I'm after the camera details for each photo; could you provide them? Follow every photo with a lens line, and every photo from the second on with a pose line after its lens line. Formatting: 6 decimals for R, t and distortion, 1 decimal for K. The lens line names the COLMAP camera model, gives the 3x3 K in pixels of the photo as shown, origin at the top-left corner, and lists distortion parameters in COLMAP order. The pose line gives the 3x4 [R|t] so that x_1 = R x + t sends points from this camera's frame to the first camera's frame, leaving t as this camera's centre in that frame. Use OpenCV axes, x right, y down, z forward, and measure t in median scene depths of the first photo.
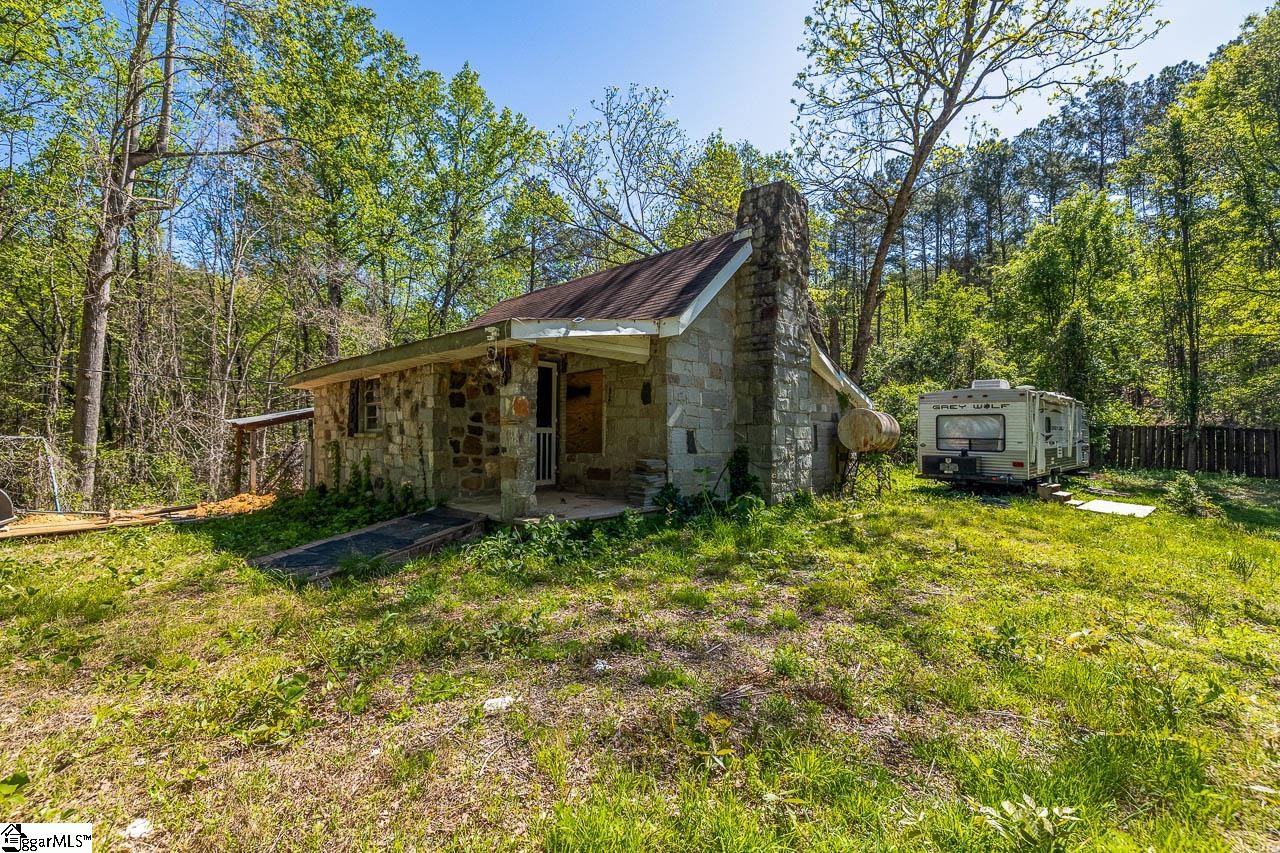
lens RADIAL K [[567.2, 0, 640.0], [0, 567.2, 426.5], [0, 0, 1]] dist [-0.000970, -0.000108]
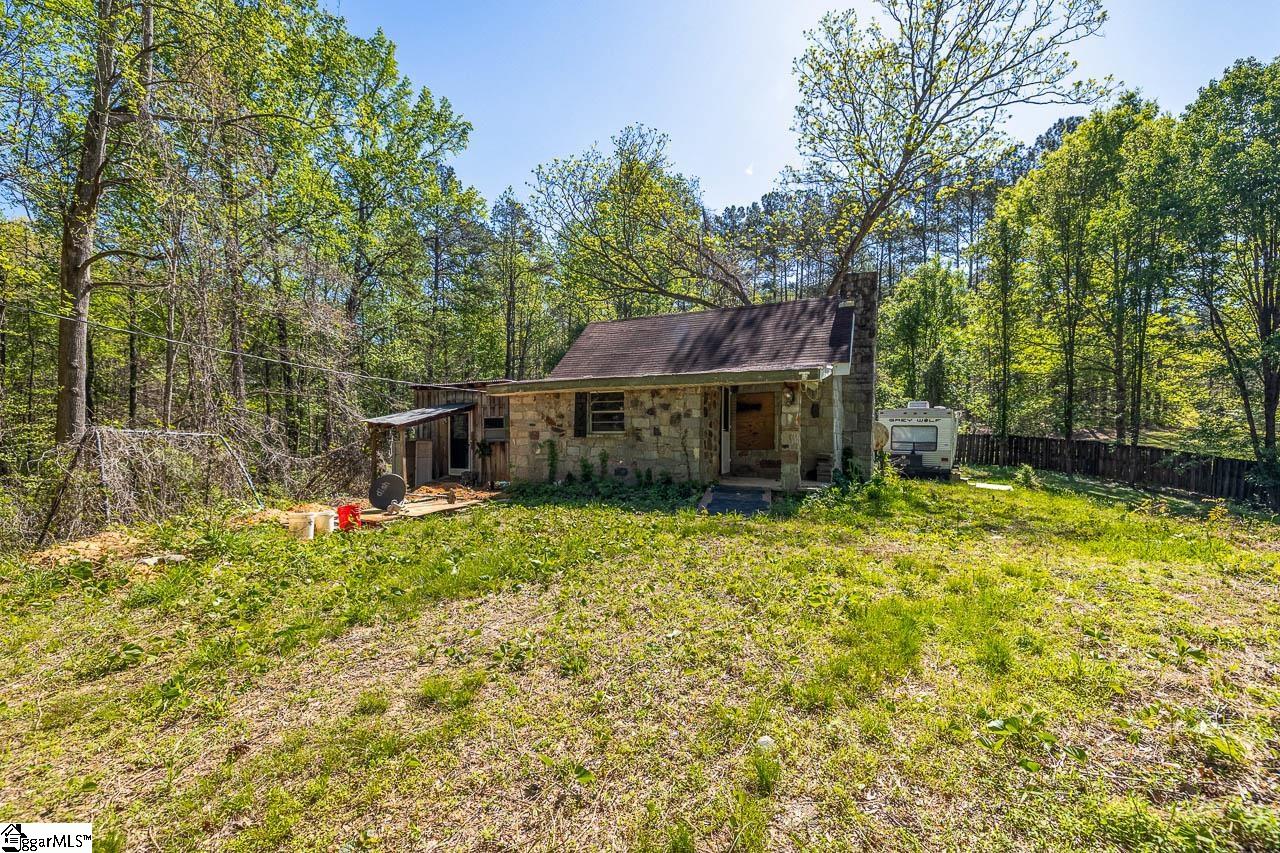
lens RADIAL K [[584.9, 0, 650.9], [0, 584.9, 469.2], [0, 0, 1]] dist [-0.001042, -0.000040]
pose [[0.947738, -0.007852, 0.318953, -0.562584], [-0.013861, 0.997740, 0.065749, 0.001038], [-0.318748, -0.066733, 0.945487, -0.223542]]
